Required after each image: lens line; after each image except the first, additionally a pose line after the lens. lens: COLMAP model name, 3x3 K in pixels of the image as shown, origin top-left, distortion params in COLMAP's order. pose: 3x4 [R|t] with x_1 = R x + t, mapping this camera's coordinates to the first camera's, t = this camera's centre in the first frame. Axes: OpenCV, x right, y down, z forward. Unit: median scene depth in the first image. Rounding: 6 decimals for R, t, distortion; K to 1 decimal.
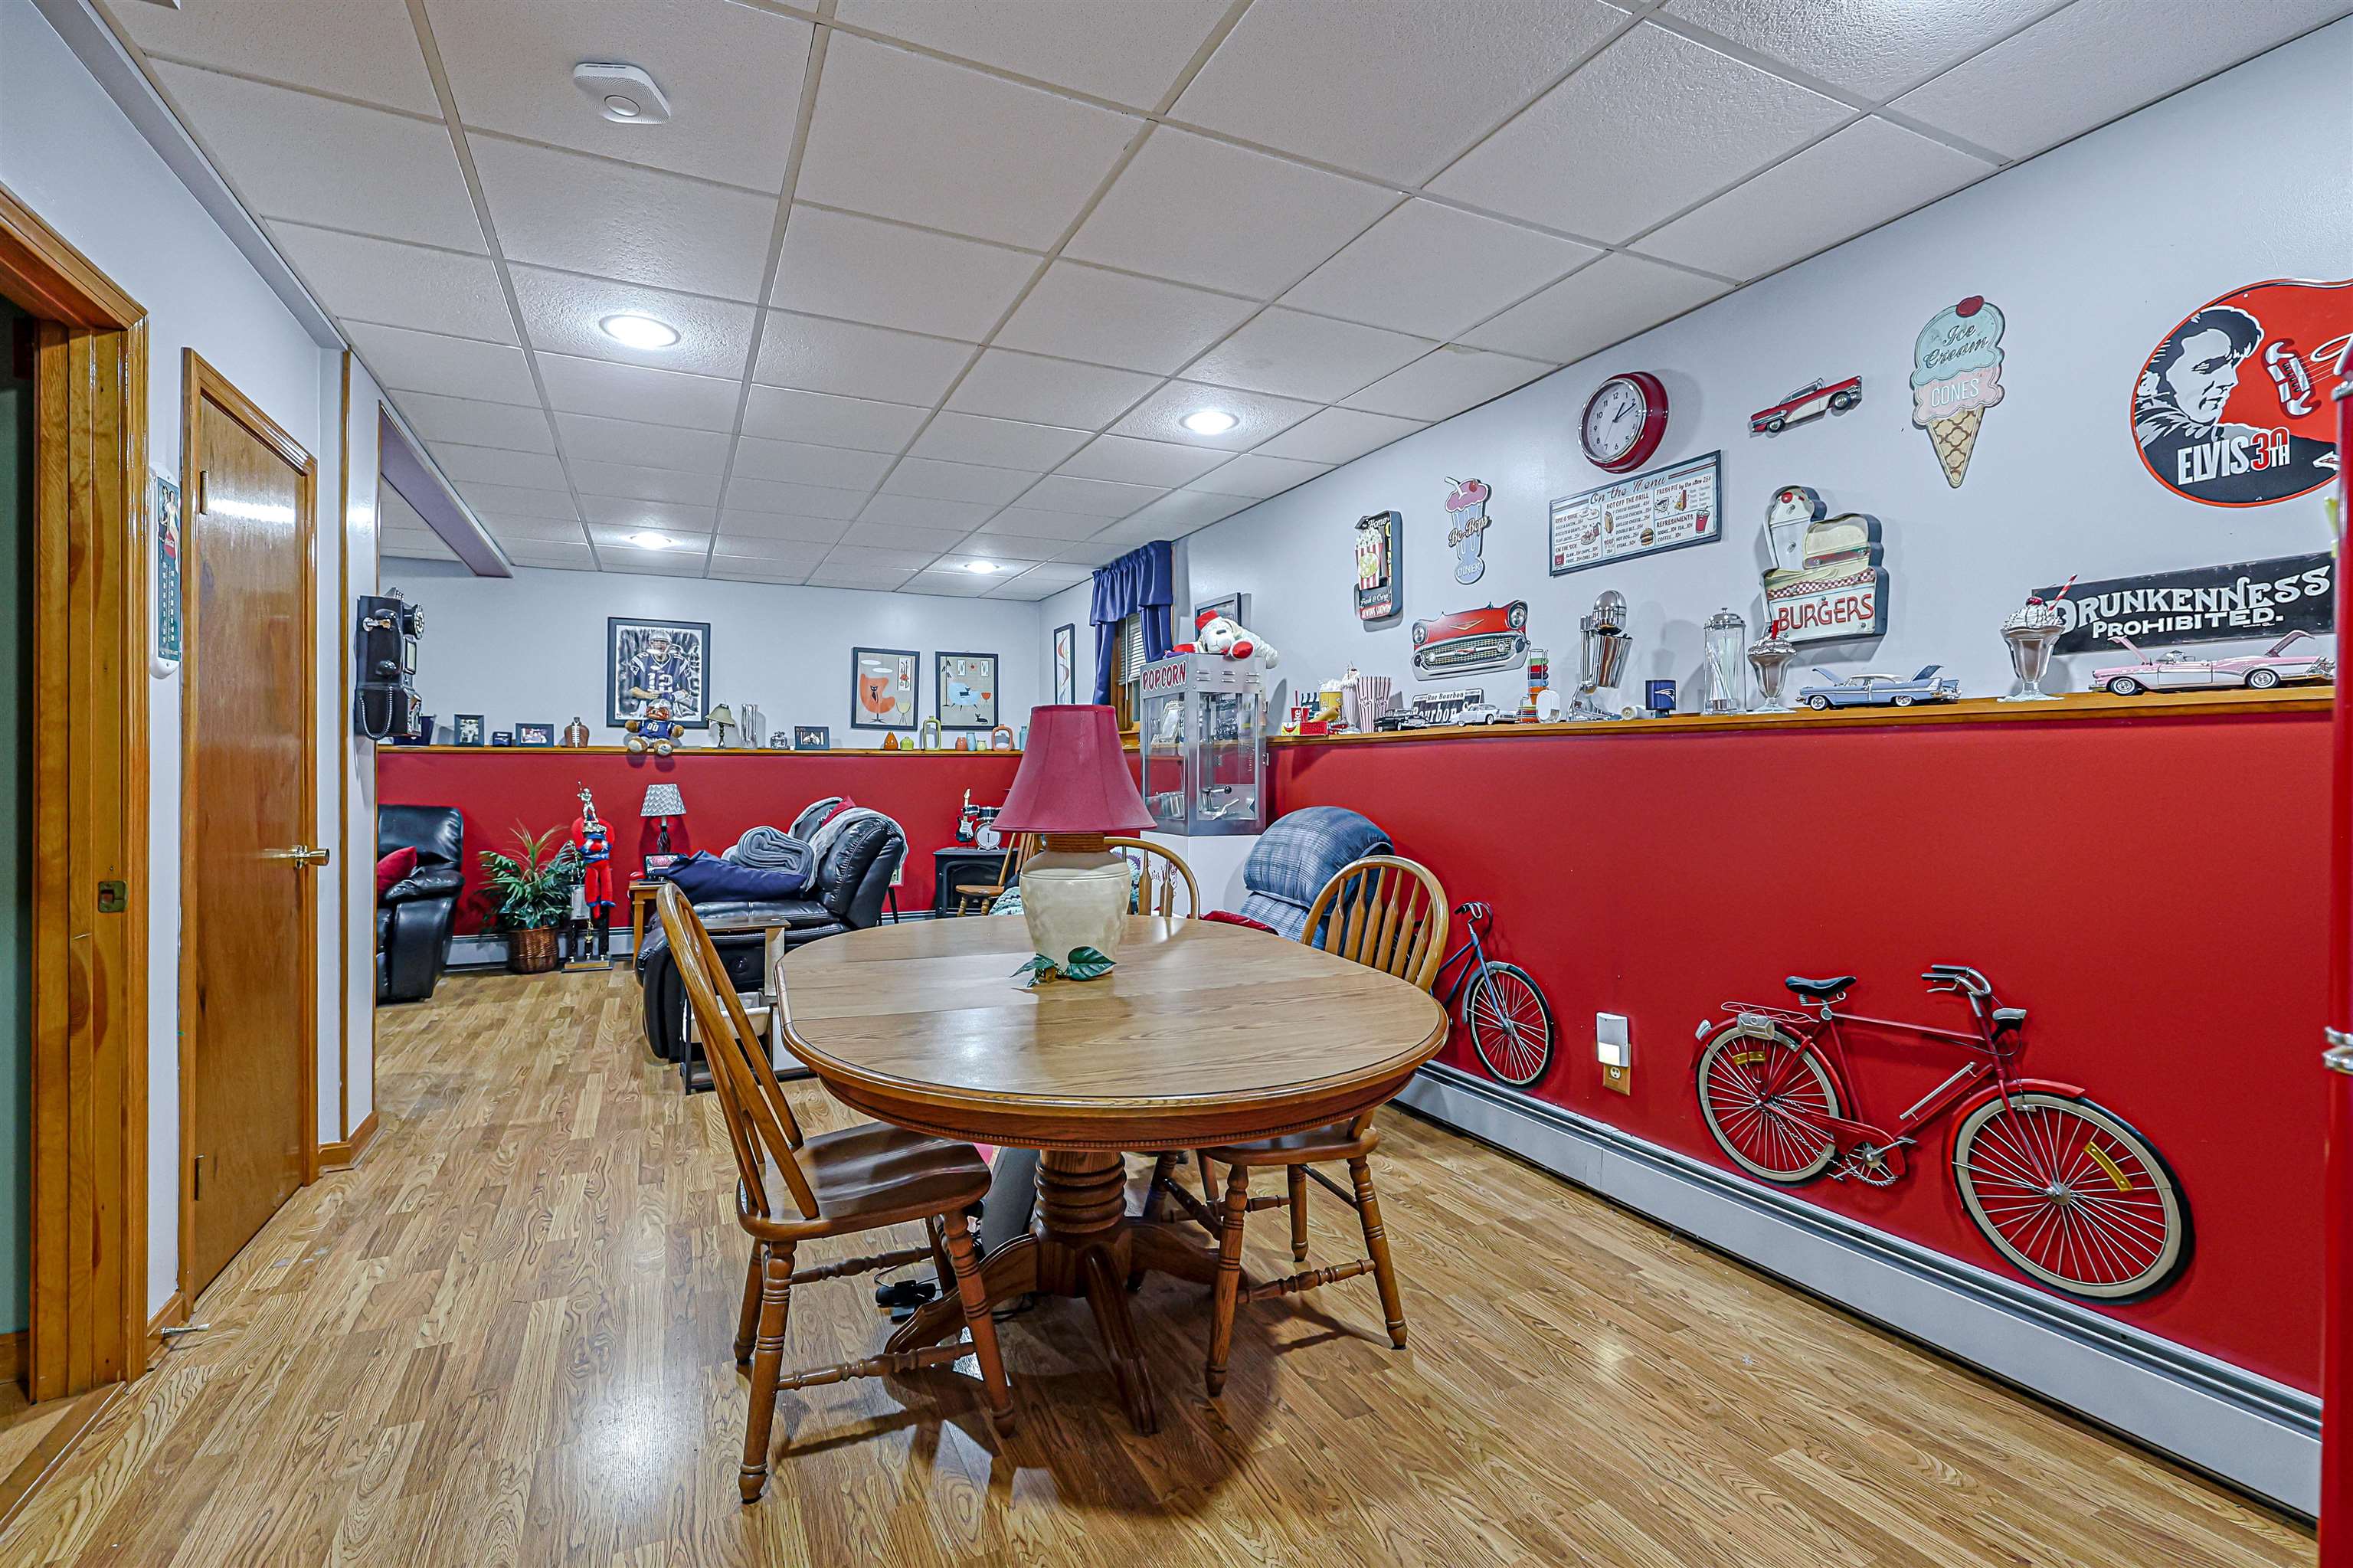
lens RADIAL K [[1058.2, 0, 1179.9], [0, 1058.2, 782.8], [0, 0, 1]] dist [0.001450, 0.000028]
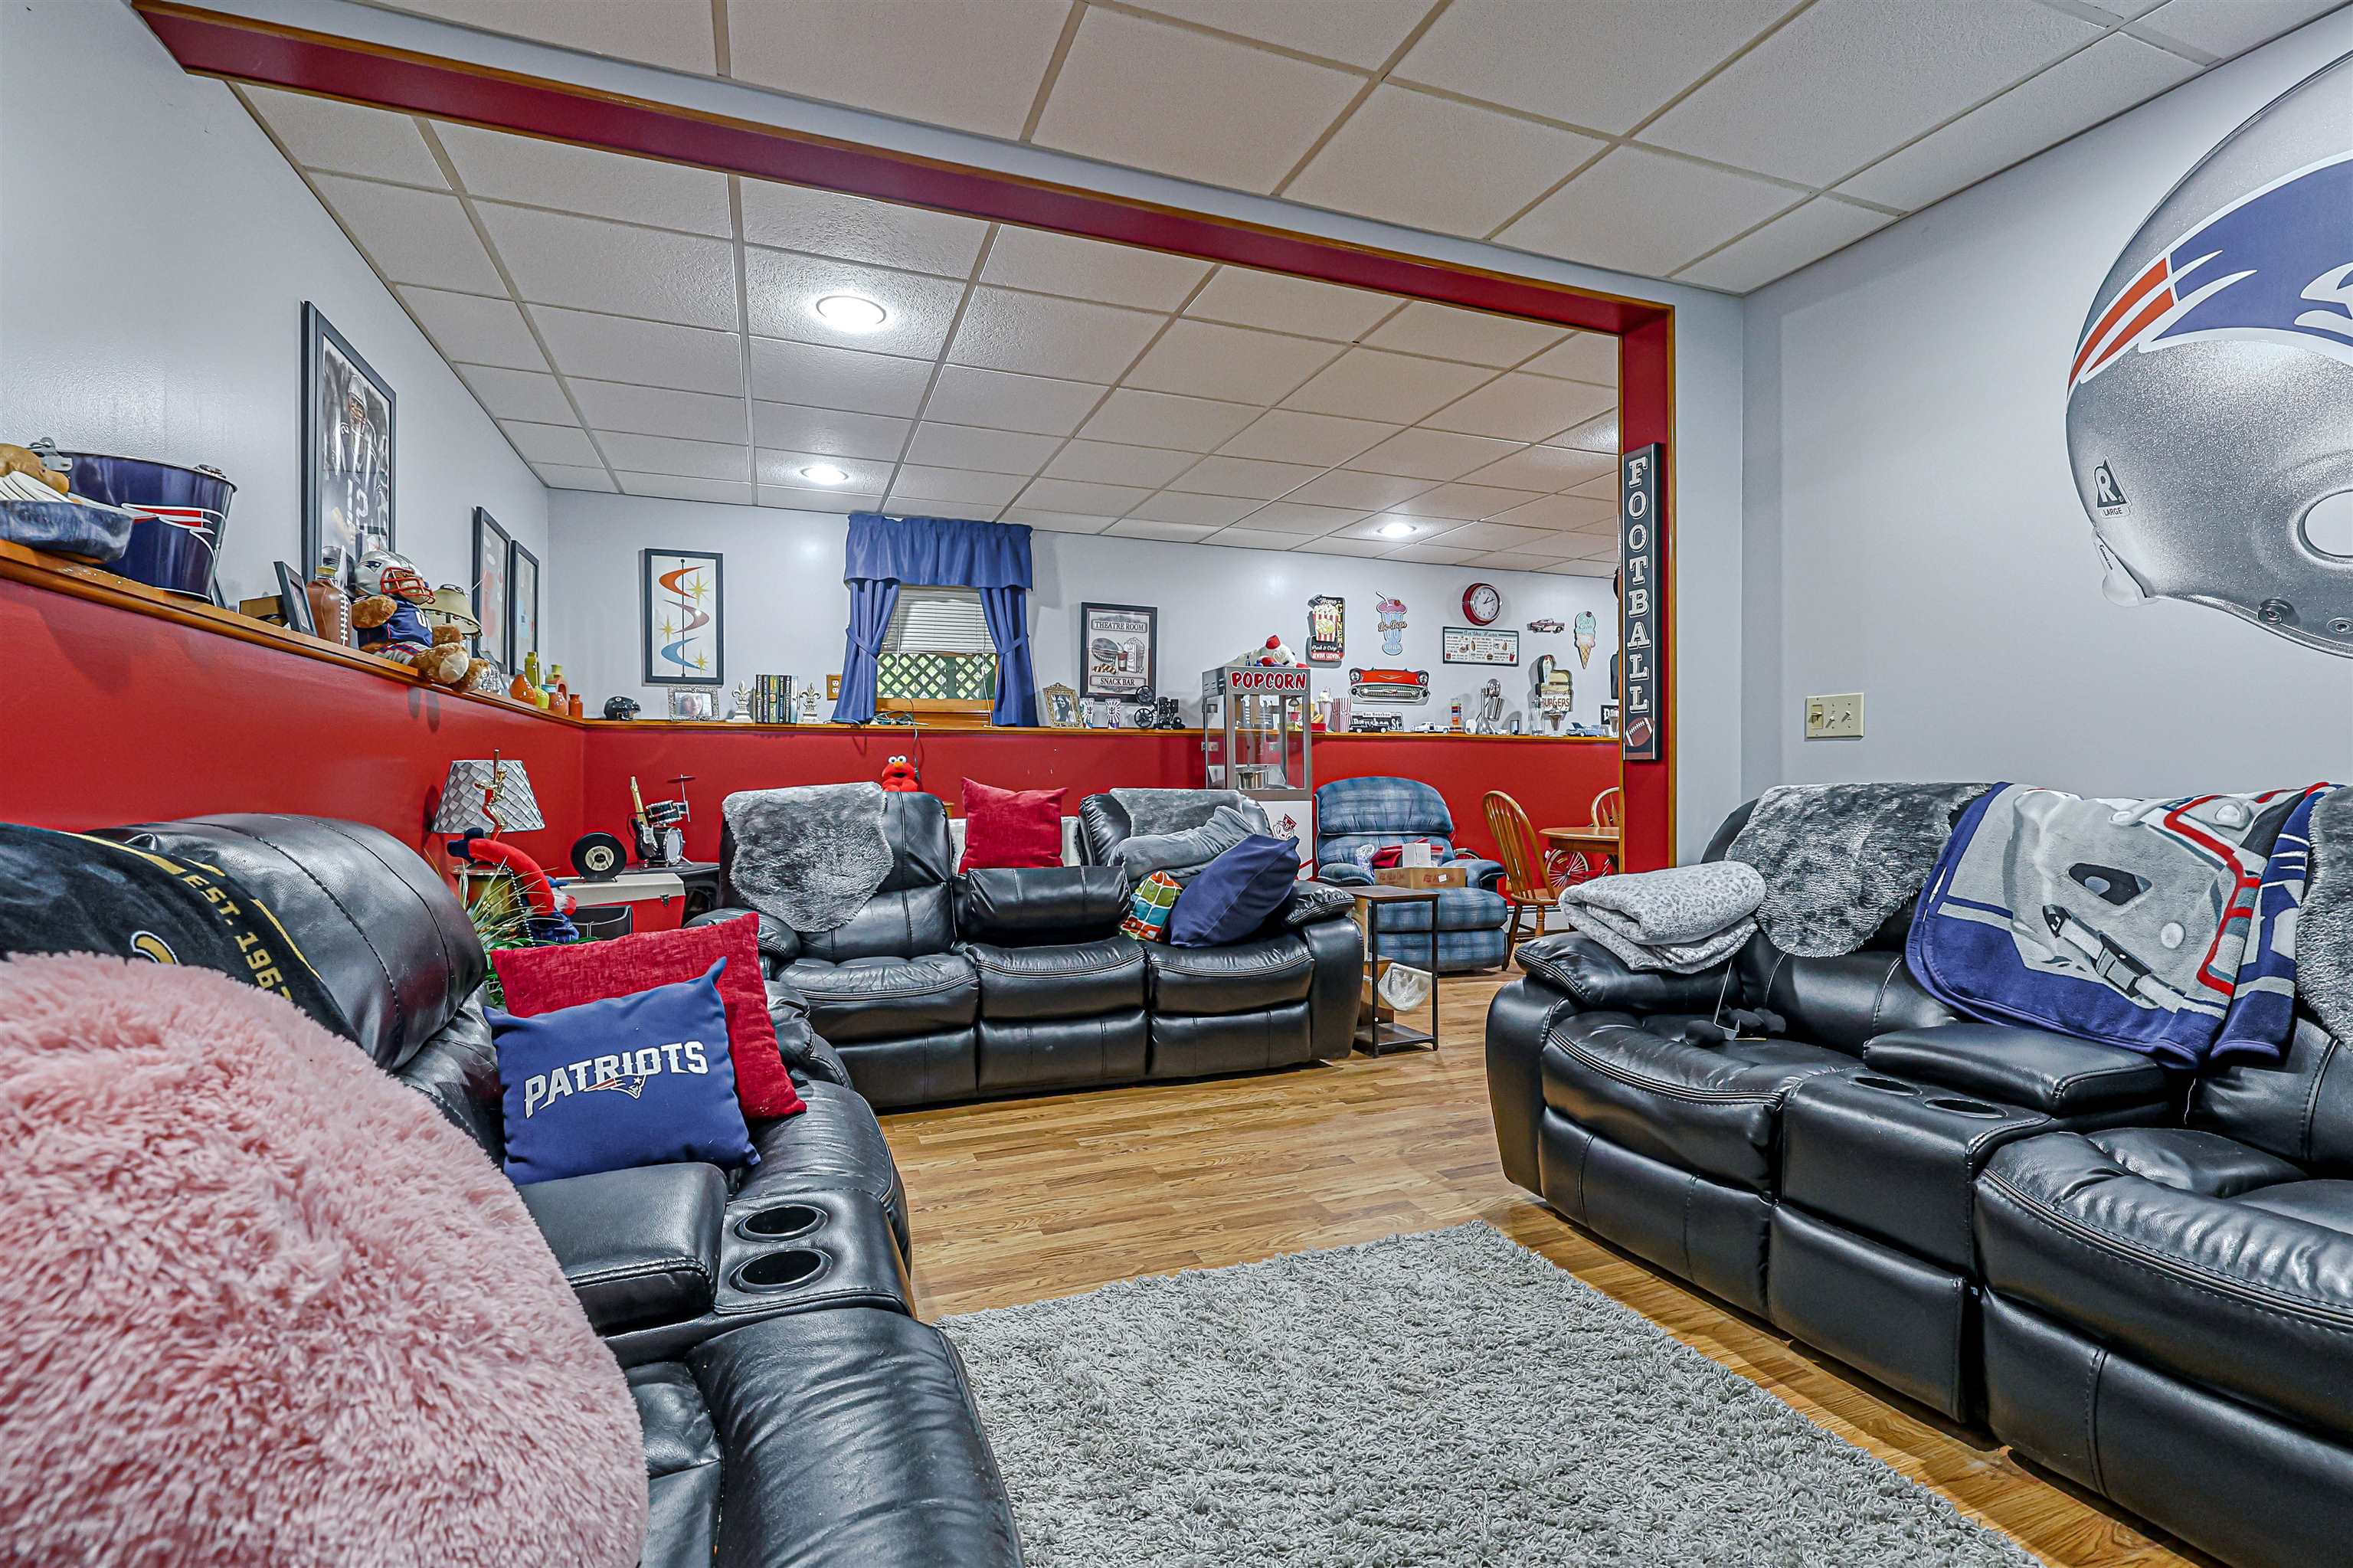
lens RADIAL K [[1058.2, 0, 1179.9], [0, 1058.2, 782.8], [0, 0, 1]] dist [0.001450, 0.000028]
pose [[0.070536, -0.008413, 0.997474, -1.661764], [0.017495, 0.999821, 0.007196, 0.014352], [-0.997356, 0.016943, 0.070670, 1.303405]]
